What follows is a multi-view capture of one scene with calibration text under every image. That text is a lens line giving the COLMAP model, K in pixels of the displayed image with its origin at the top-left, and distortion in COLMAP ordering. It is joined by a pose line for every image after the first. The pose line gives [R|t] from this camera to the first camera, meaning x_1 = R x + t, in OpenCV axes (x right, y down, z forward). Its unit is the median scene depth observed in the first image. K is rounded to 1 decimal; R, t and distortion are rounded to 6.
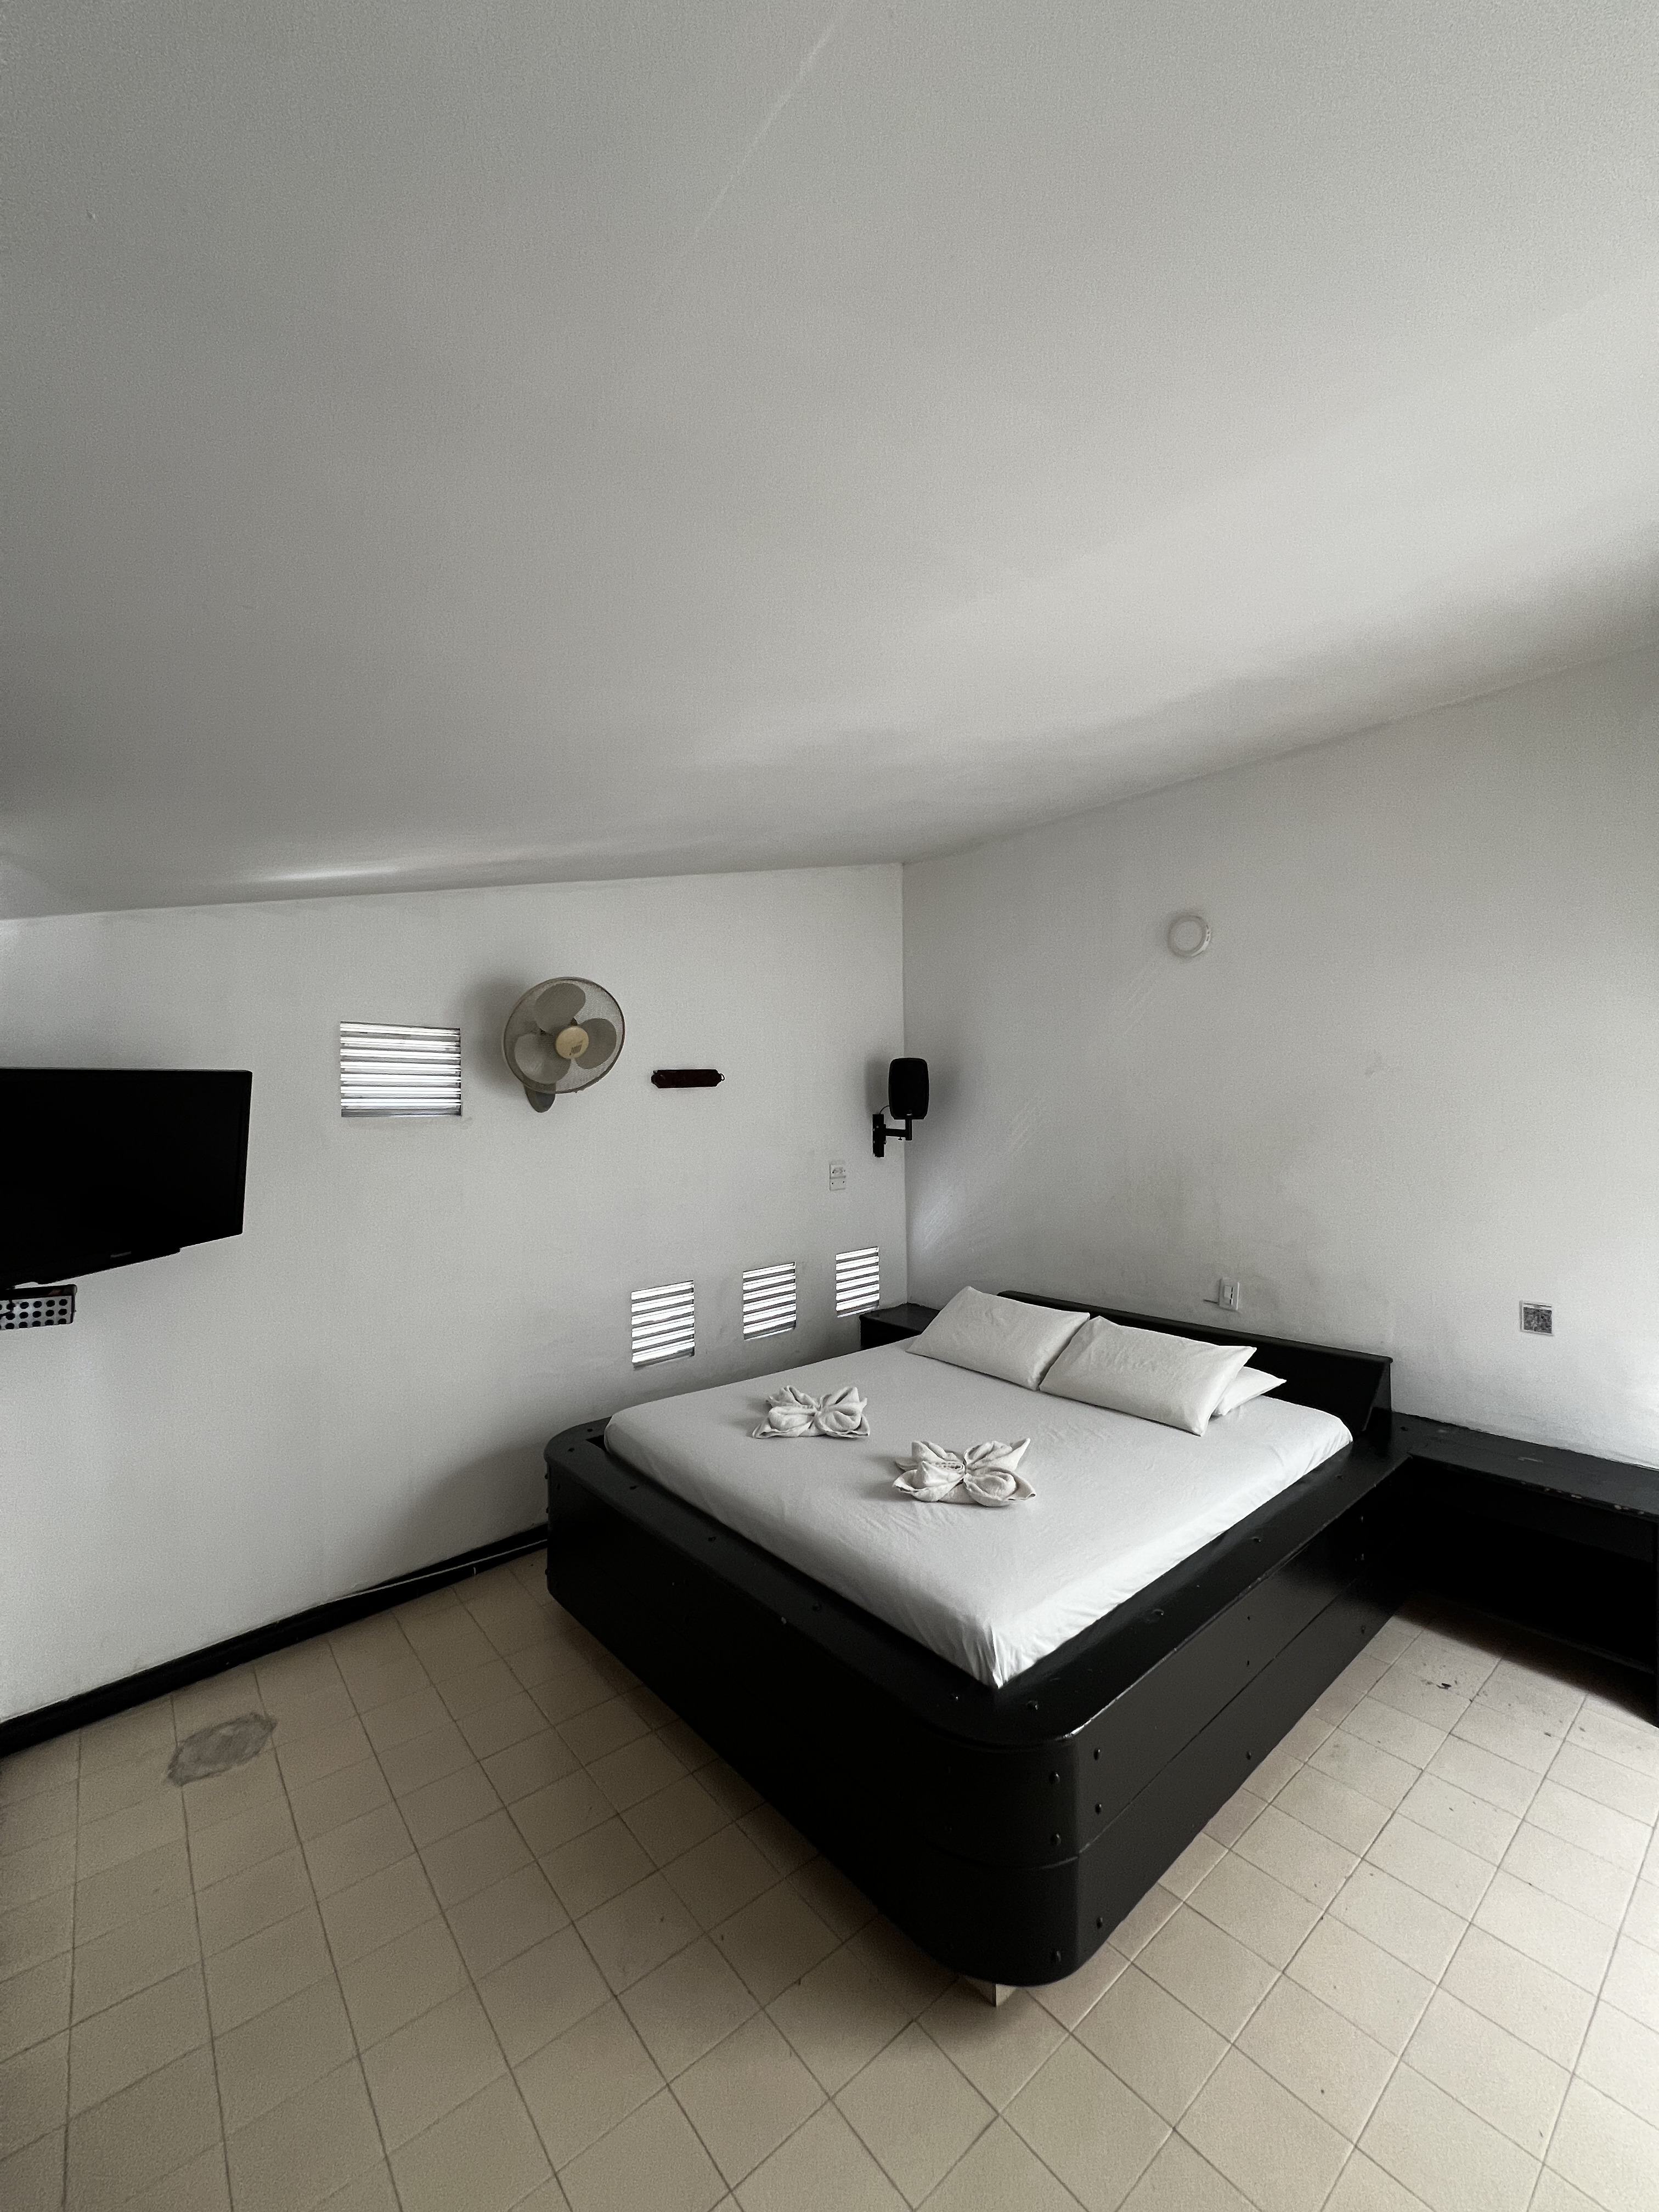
lens RADIAL K [[883.7, 0, 835.6], [0, 883.7, 1106.9], [0, 0, 1]] dist [-0.001554, 0.000818]
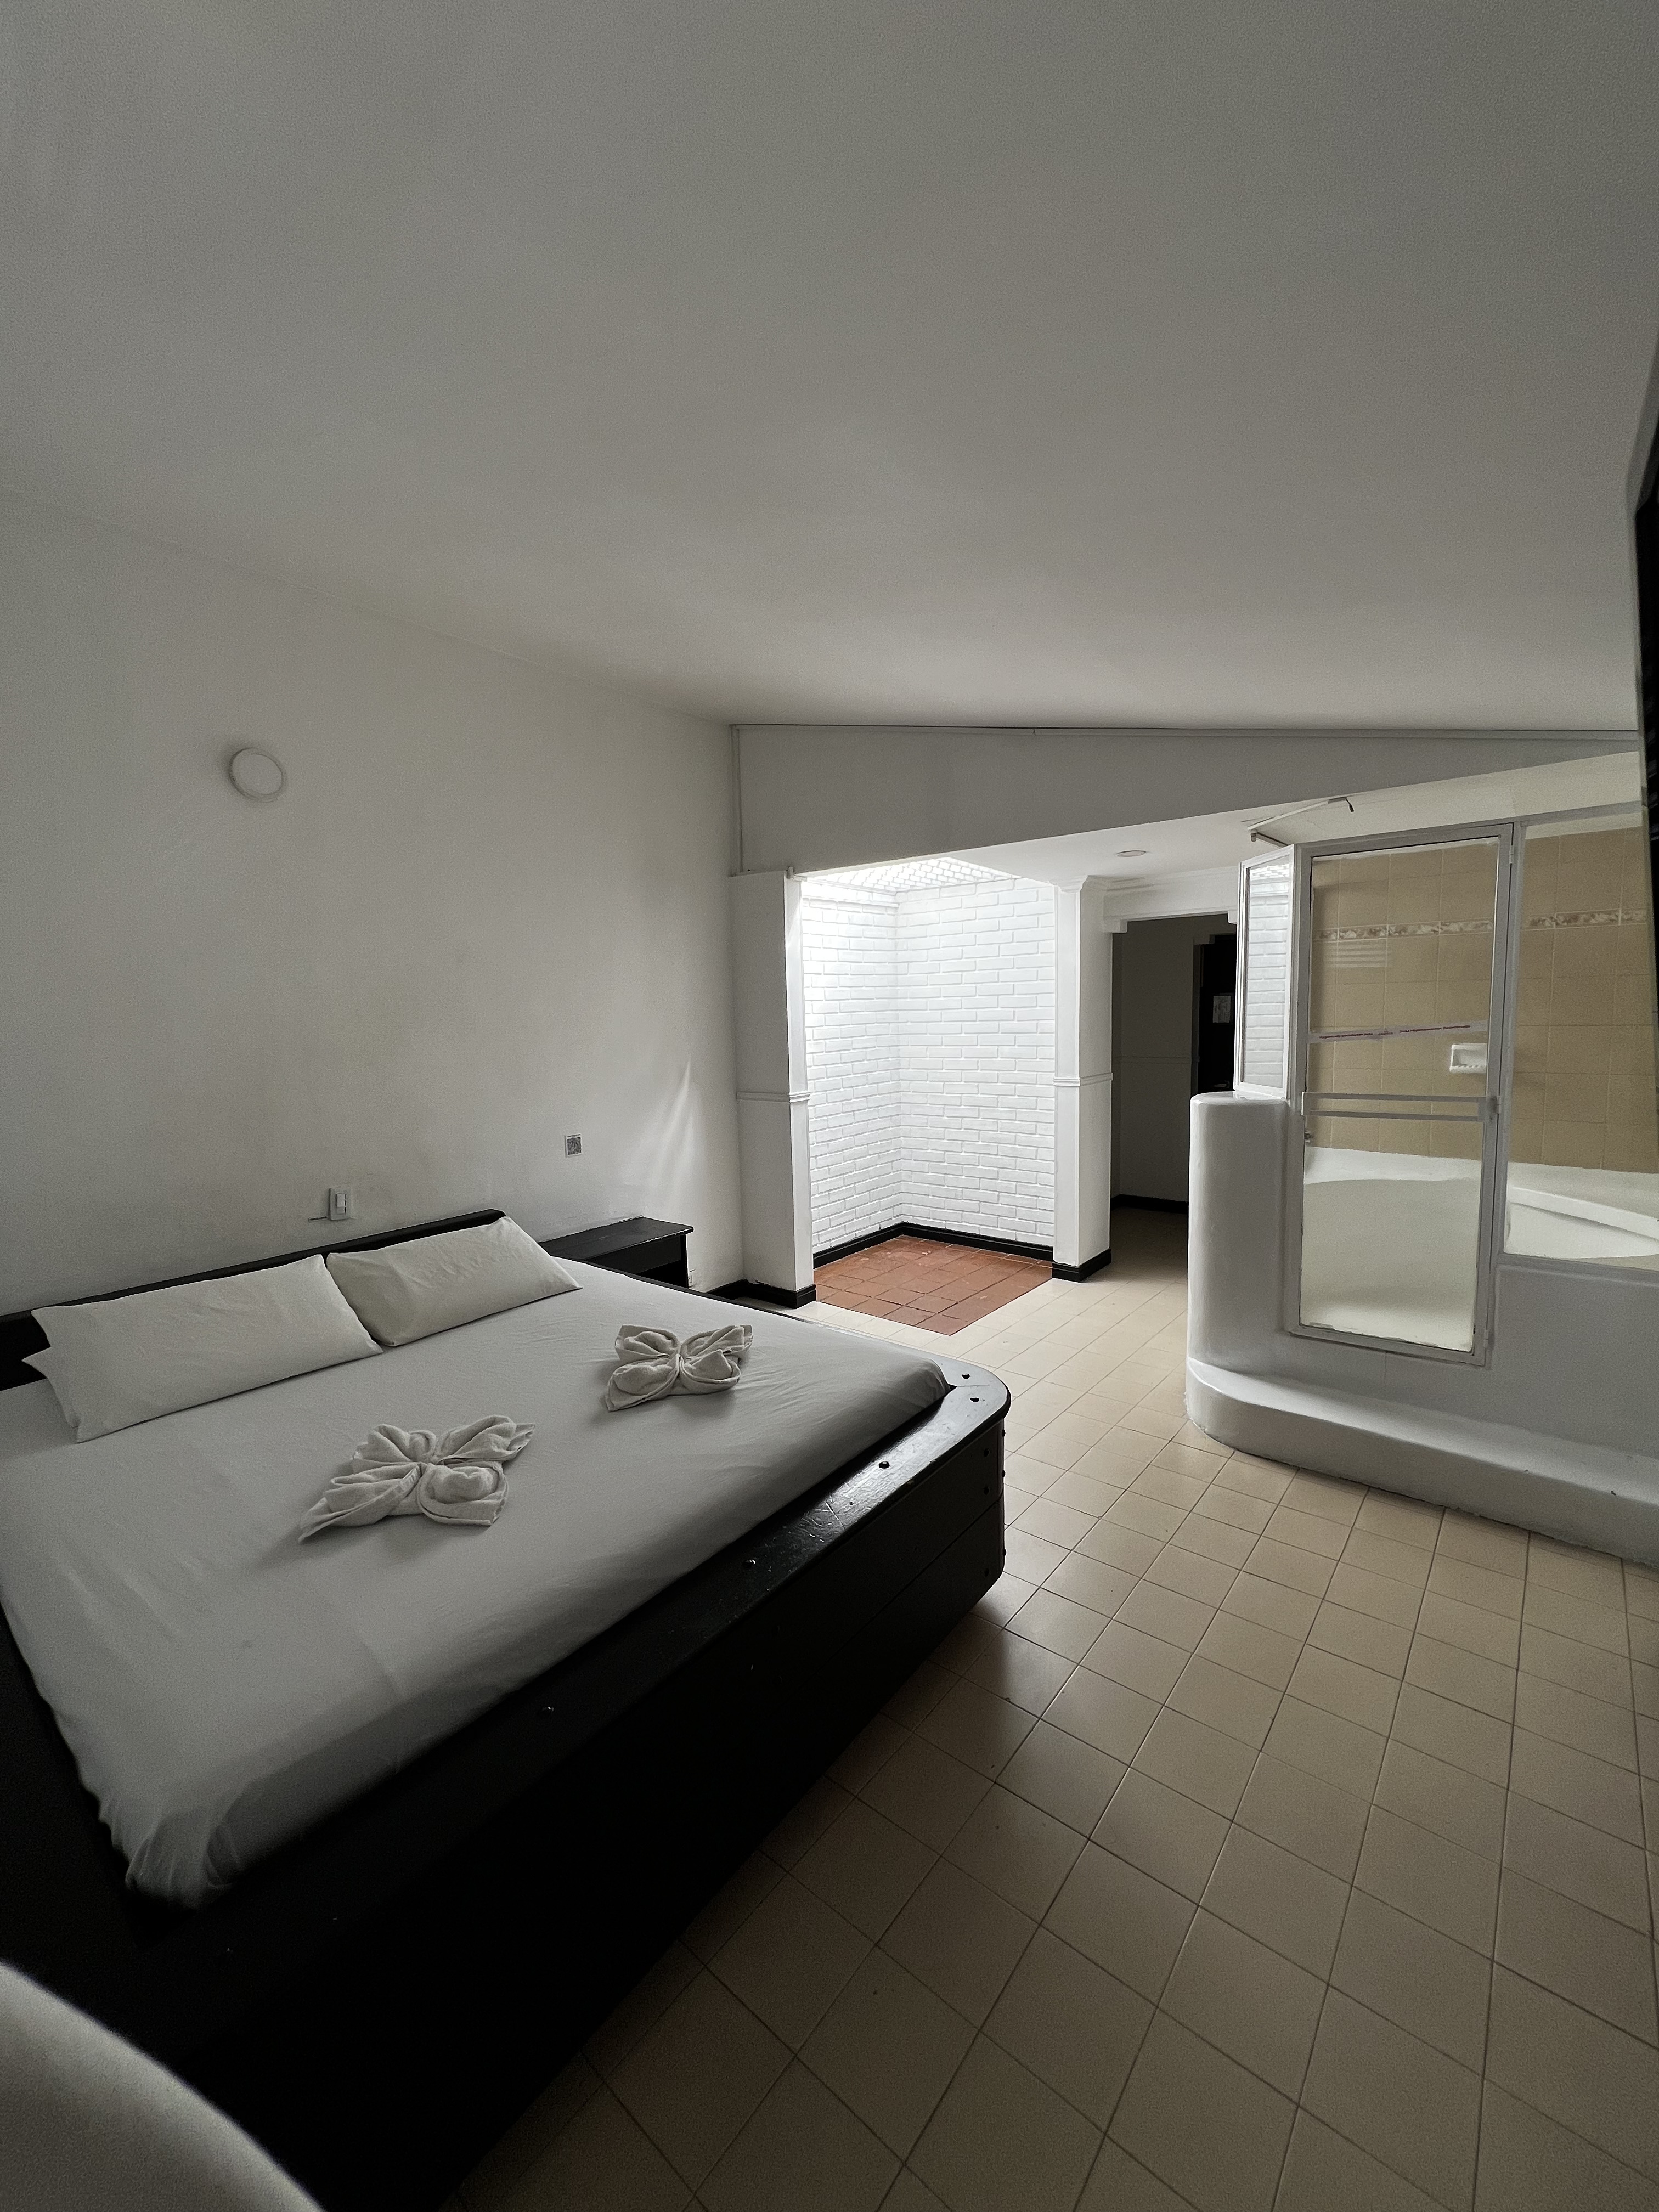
lens RADIAL K [[883.7, 0, 835.6], [0, 883.7, 1106.9], [0, 0, 1]] dist [-0.001554, 0.000818]
pose [[-0.184792, -0.096979, 0.977981, -0.592117], [0.023057, 0.994418, 0.102965, 0.039417], [-0.982507, 0.041576, -0.181525, 0.760623]]
